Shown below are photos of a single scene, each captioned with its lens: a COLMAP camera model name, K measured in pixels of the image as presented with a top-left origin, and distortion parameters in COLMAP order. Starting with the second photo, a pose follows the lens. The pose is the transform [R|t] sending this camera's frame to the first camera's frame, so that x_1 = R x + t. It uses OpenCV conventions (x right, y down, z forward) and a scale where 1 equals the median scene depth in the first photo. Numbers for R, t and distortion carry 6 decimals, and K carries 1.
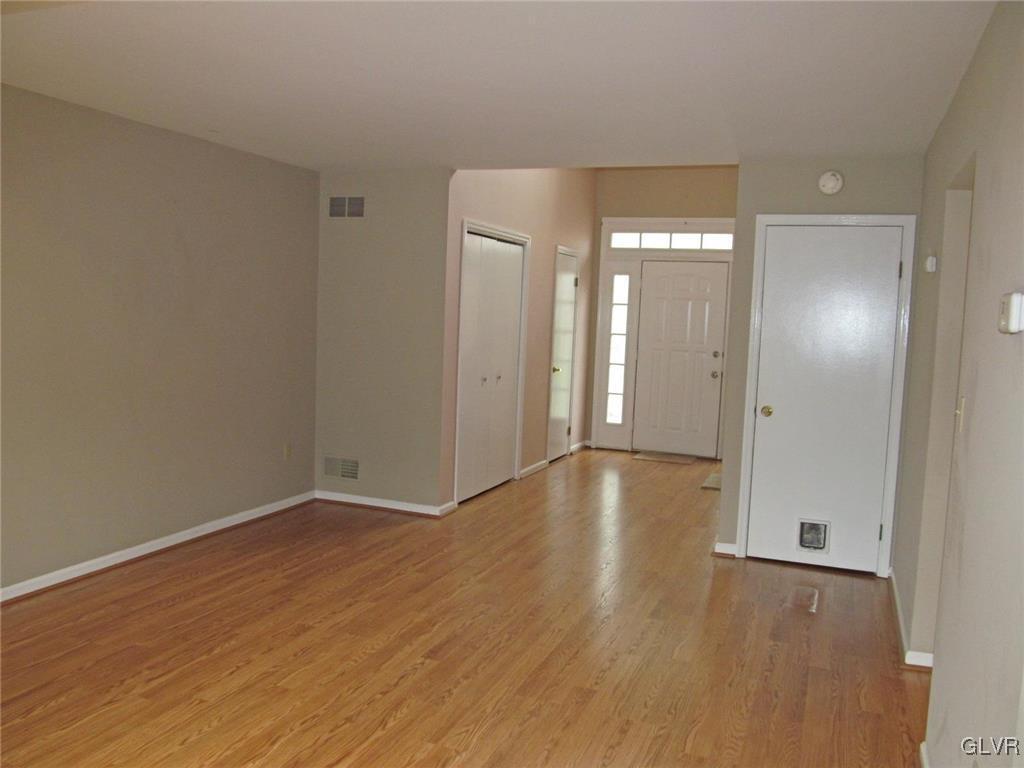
lens RADIAL K [[850.2, 0, 512.0], [0, 850.2, 384.0], [0, 0, 1]] dist [-0.059432, 0.010940]
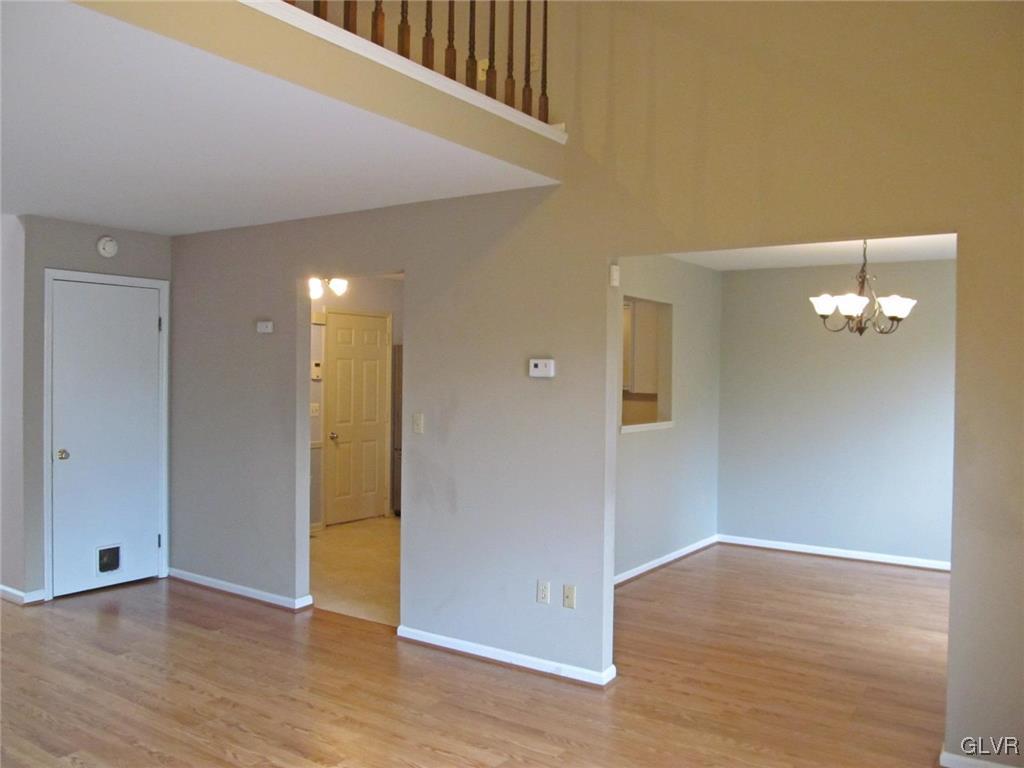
lens RADIAL K [[850.2, 0, 512.0], [0, 850.2, 384.0], [0, 0, 1]] dist [-0.059432, 0.010940]
pose [[0.221102, -0.050581, 0.973938, -0.635692], [0.082324, 0.996058, 0.033040, -0.047389], [-0.971770, 0.072873, 0.224395, 0.229592]]
